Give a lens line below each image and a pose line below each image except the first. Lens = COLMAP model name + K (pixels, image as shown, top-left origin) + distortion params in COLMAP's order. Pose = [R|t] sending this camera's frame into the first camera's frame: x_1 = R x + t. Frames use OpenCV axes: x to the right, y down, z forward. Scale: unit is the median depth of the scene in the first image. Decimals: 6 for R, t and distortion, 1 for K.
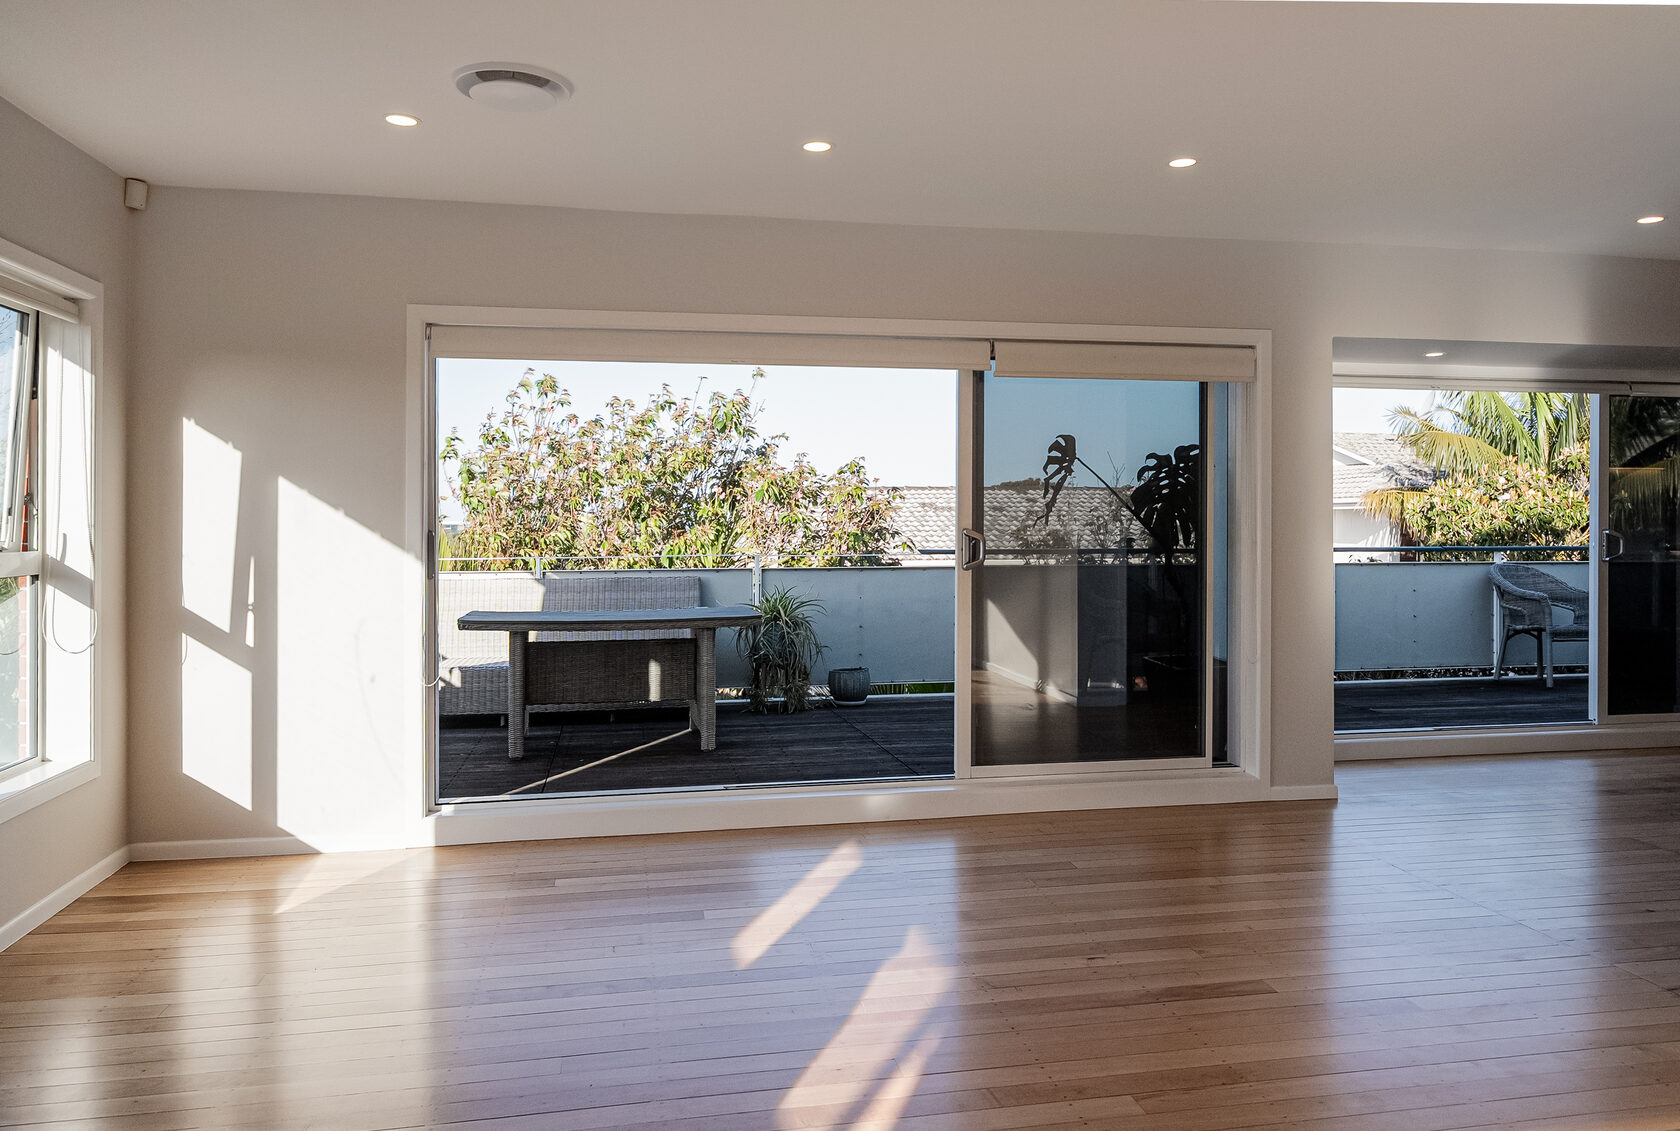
lens RADIAL K [[1123.3, 0, 842.4], [0, 1123.3, 542.1], [0, 0, 1]] dist [0.000071, 0.000211]
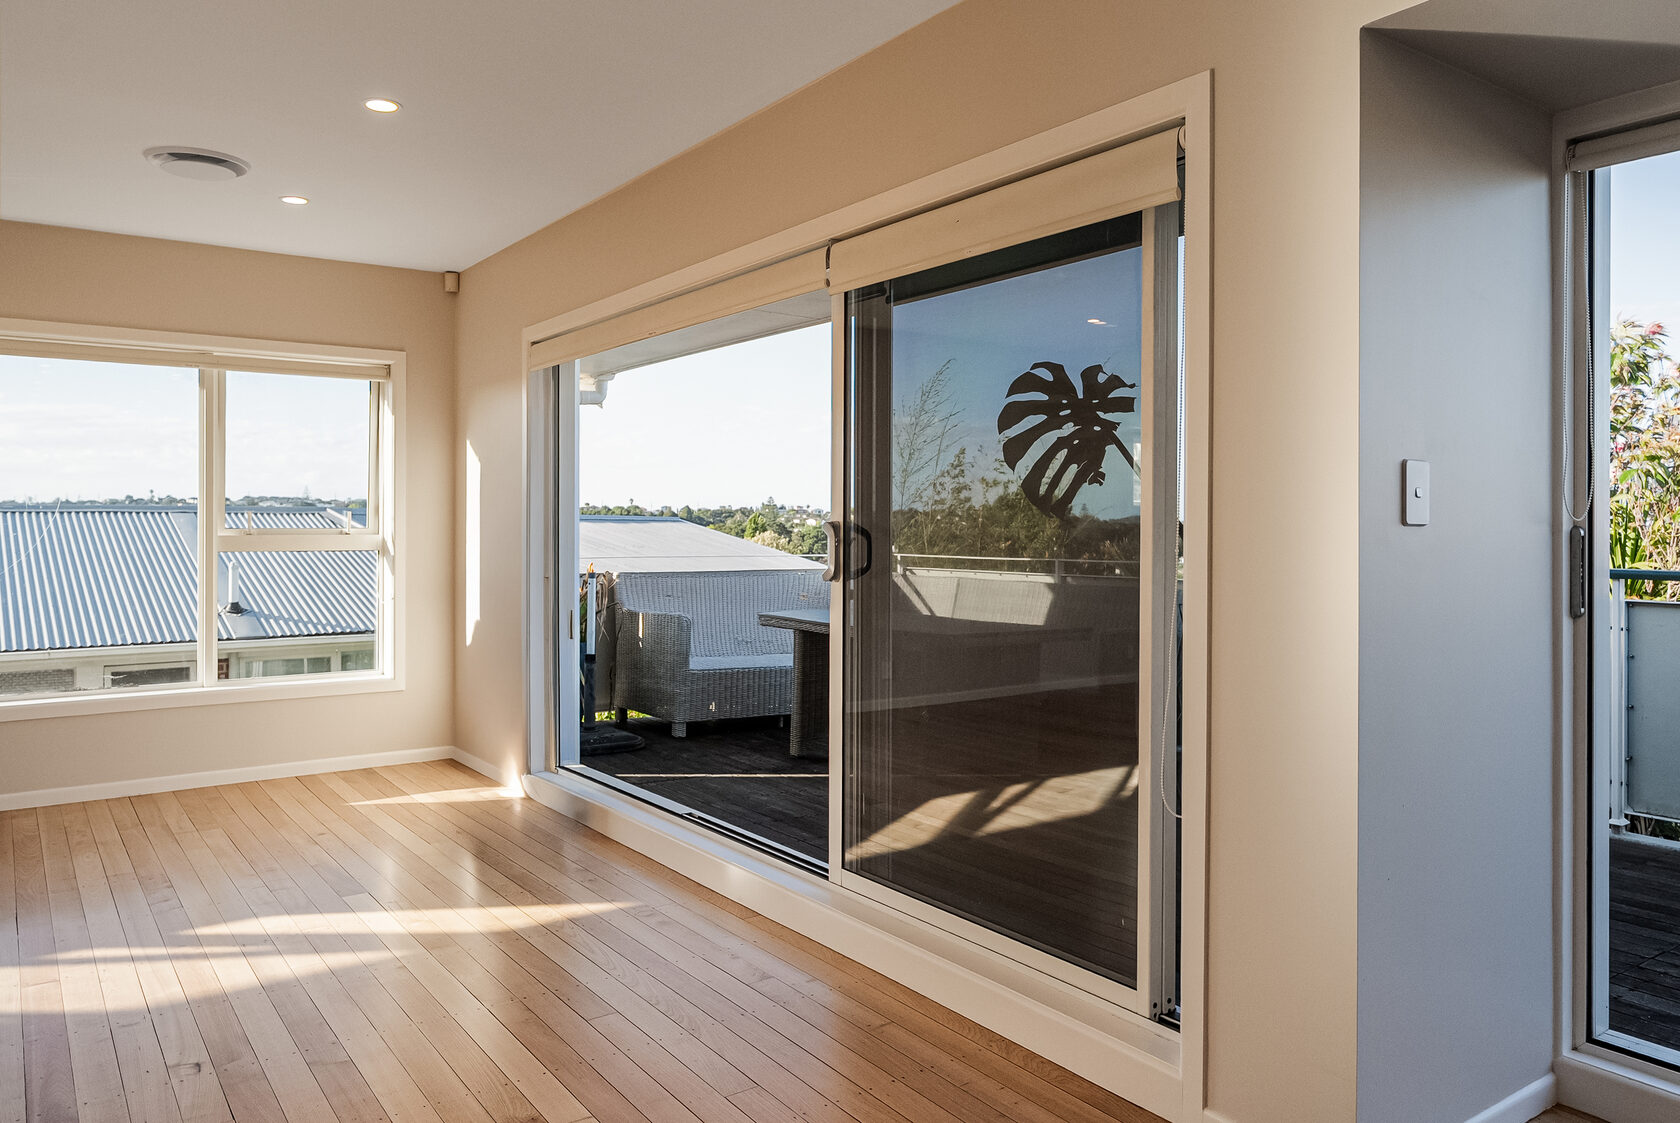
lens RADIAL K [[1161.8, 0, 832.4], [0, 1161.8, 520.5], [0, 0, 1]] dist [-0.000124, 0.000785]
pose [[0.418085, -0.001483, -0.908407, 0.721698], [-0.020803, 0.999721, -0.011206, -0.004223], [0.908170, 0.023583, 0.417937, 0.669546]]
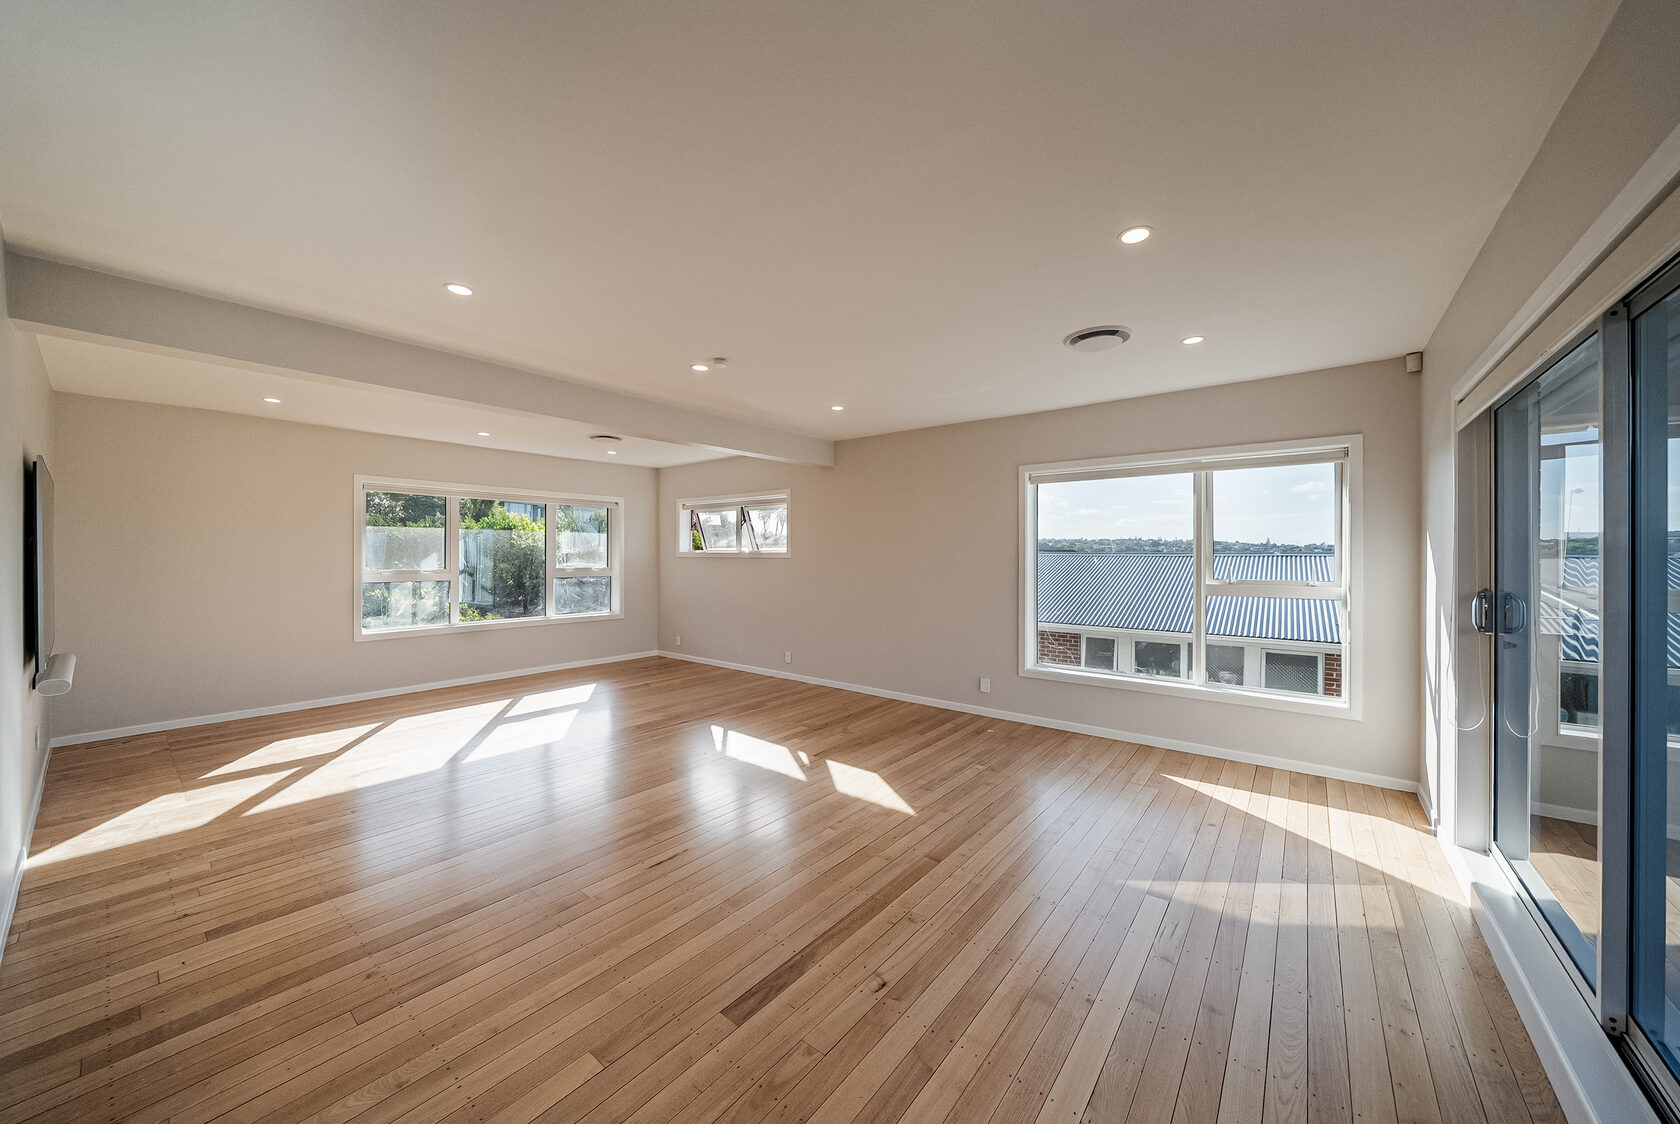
lens RADIAL K [[593.8, 0, 850.1], [0, 593.8, 552.6], [0, 0, 1]] dist [-0.000277, 0.000016]
pose [[-0.750501, -0.004615, -0.660853, 0.401267], [-0.018714, 0.999723, 0.014271, -0.036714], [0.660604, 0.023078, -0.750379, 0.889905]]
